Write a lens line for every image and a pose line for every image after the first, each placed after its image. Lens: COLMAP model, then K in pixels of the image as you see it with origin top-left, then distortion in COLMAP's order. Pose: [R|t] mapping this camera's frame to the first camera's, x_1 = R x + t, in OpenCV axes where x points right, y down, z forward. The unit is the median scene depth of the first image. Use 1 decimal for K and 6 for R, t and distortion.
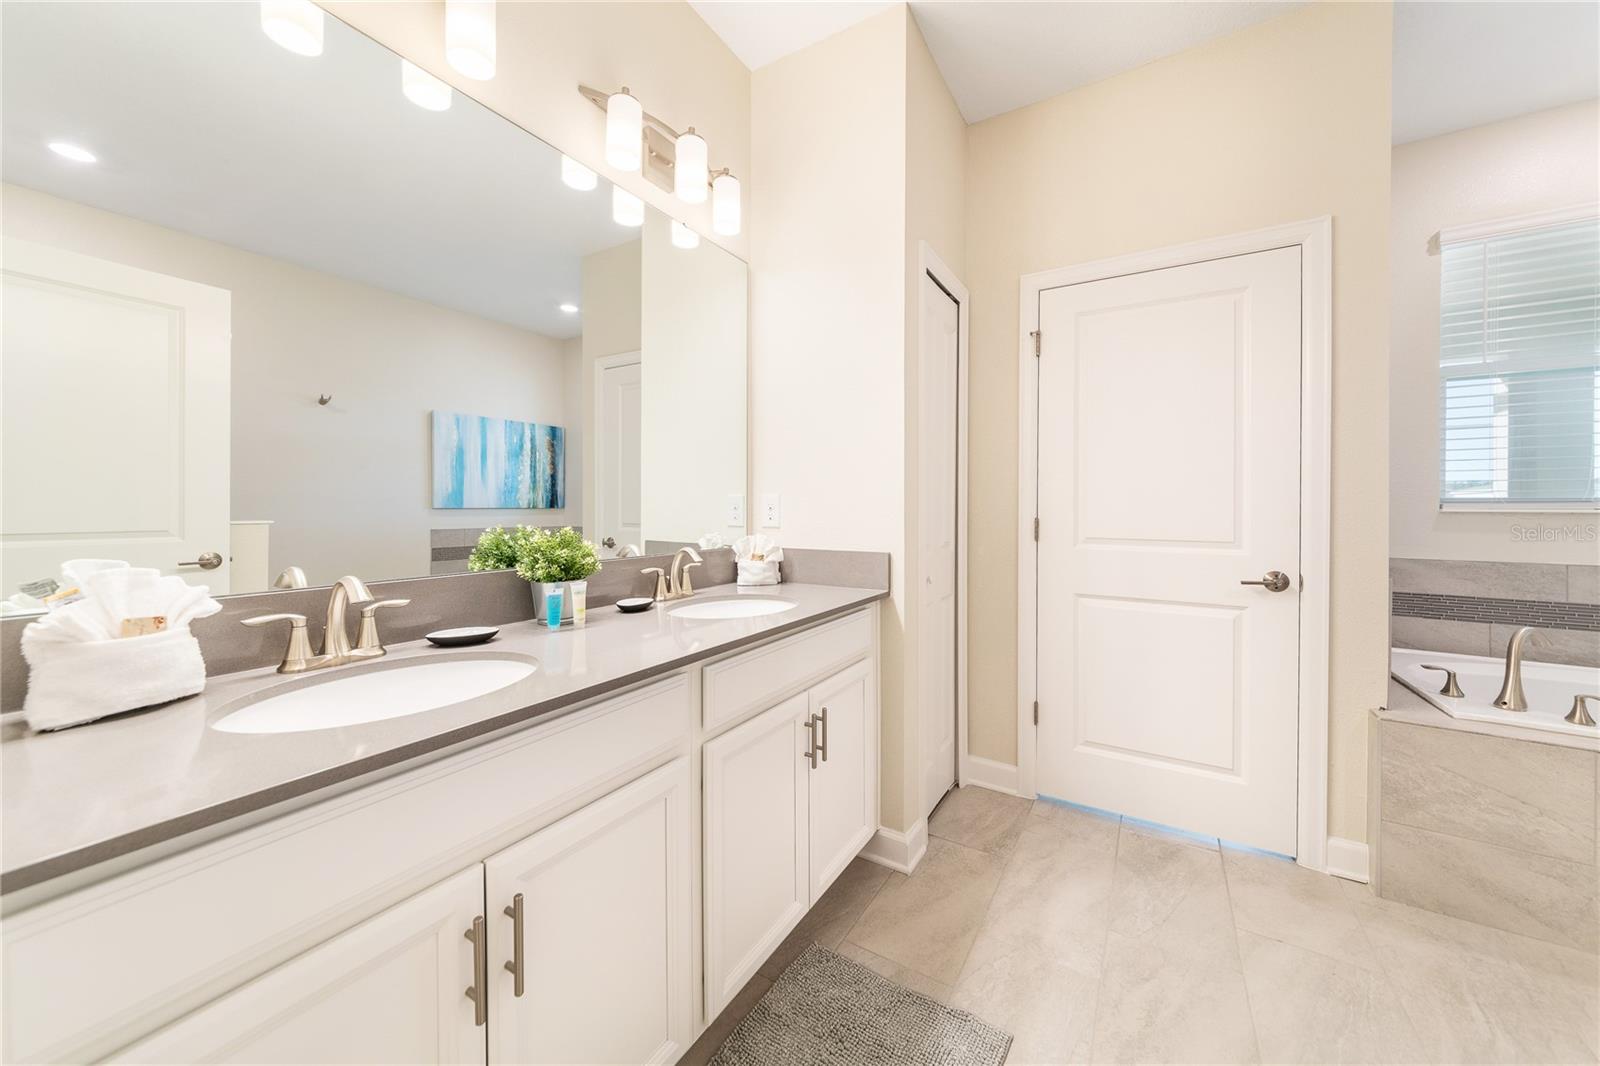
lens RADIAL K [[558.8, 0, 798.3], [0, 558.8, 501.7], [0, 0, 1]] dist [-0.006369, 0.000062]
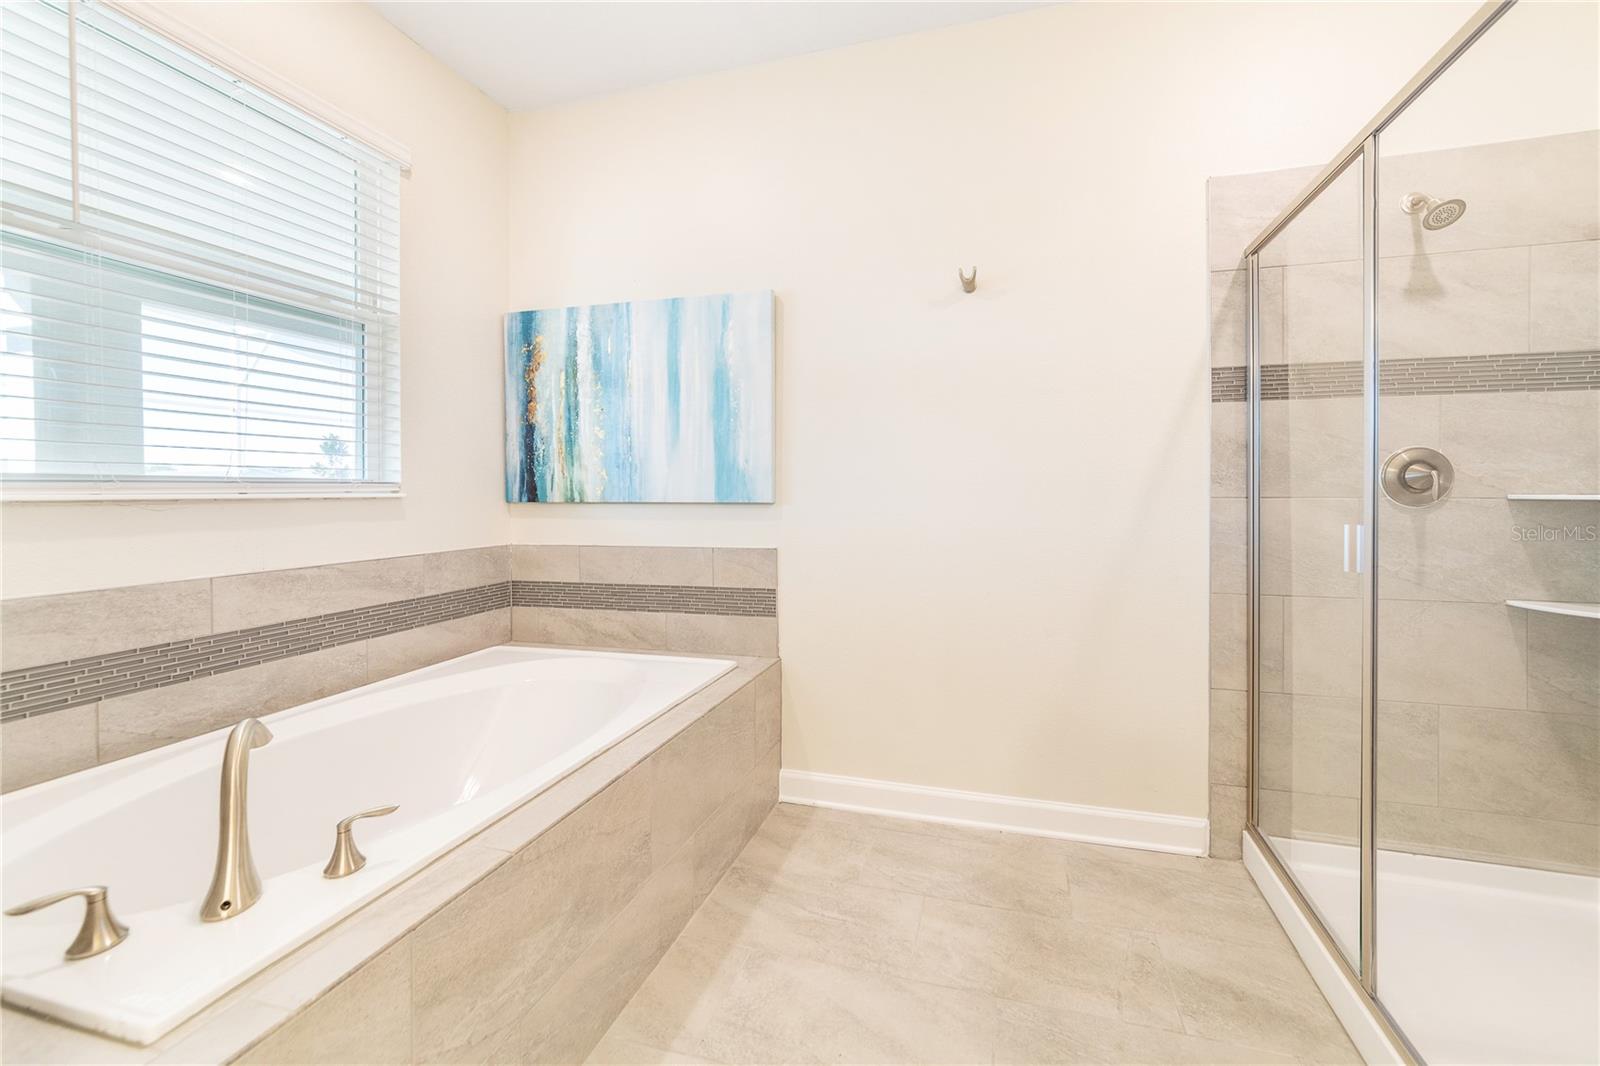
lens RADIAL K [[558.8, 0, 798.3], [0, 558.8, 501.7], [0, 0, 1]] dist [-0.006369, 0.000062]
pose [[-0.322015, -0.015541, 0.946607, 0.291968], [-0.011866, 0.999853, 0.012379, 0.003886], [-0.946660, -0.007246, -0.322152, 0.296364]]
